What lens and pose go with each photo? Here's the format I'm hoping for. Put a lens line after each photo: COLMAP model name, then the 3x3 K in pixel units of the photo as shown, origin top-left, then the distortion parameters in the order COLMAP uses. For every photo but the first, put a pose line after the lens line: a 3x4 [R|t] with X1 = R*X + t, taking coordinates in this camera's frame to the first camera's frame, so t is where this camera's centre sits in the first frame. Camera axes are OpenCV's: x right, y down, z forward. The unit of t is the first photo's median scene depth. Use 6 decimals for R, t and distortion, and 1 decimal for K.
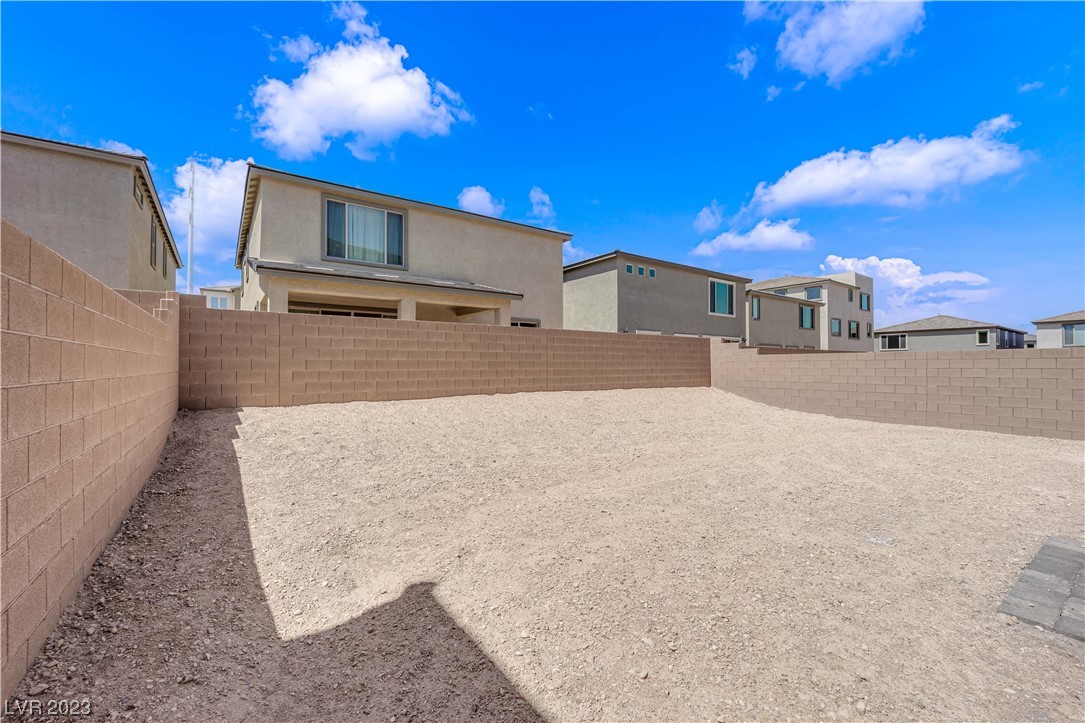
lens RADIAL K [[446.1, 0, 548.4], [0, 446.1, 363.5], [0, 0, 1]] dist [-0.002987, -0.000370]
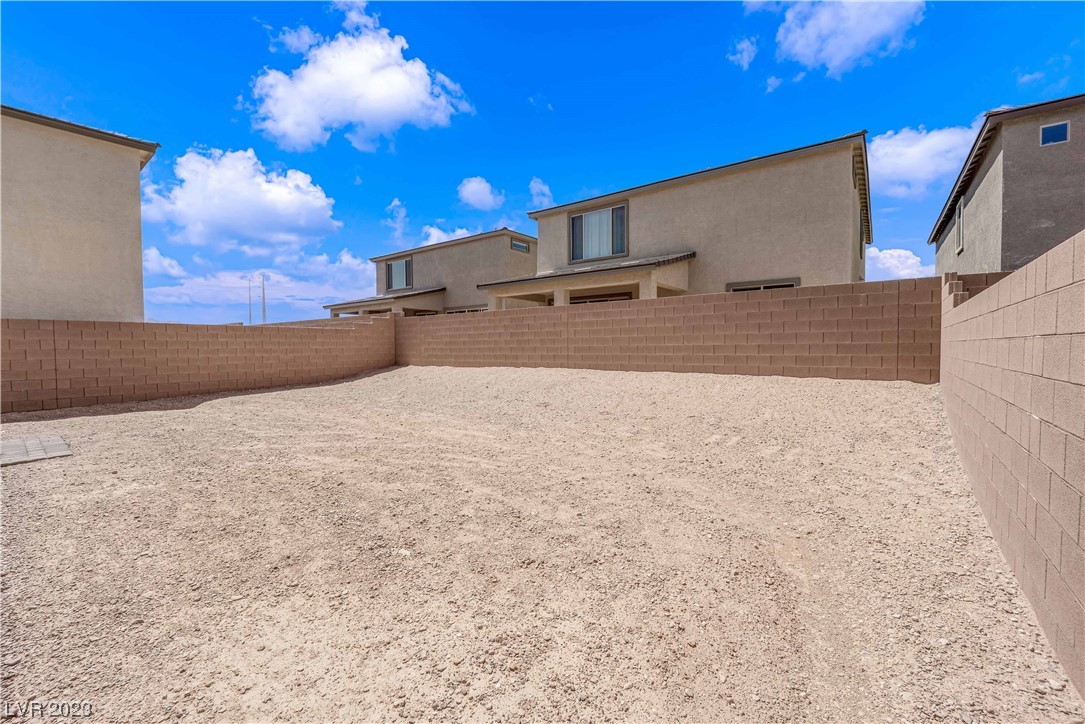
lens RADIAL K [[446.1, 0, 549.3], [0, 446.1, 359.8], [0, 0, 1]] dist [-0.002987, -0.000370]
pose [[0.297086, 0.030932, -0.954349, 0.821253], [0.017369, 0.999135, 0.037791, 0.004475], [0.954693, -0.027803, 0.296292, 0.574623]]
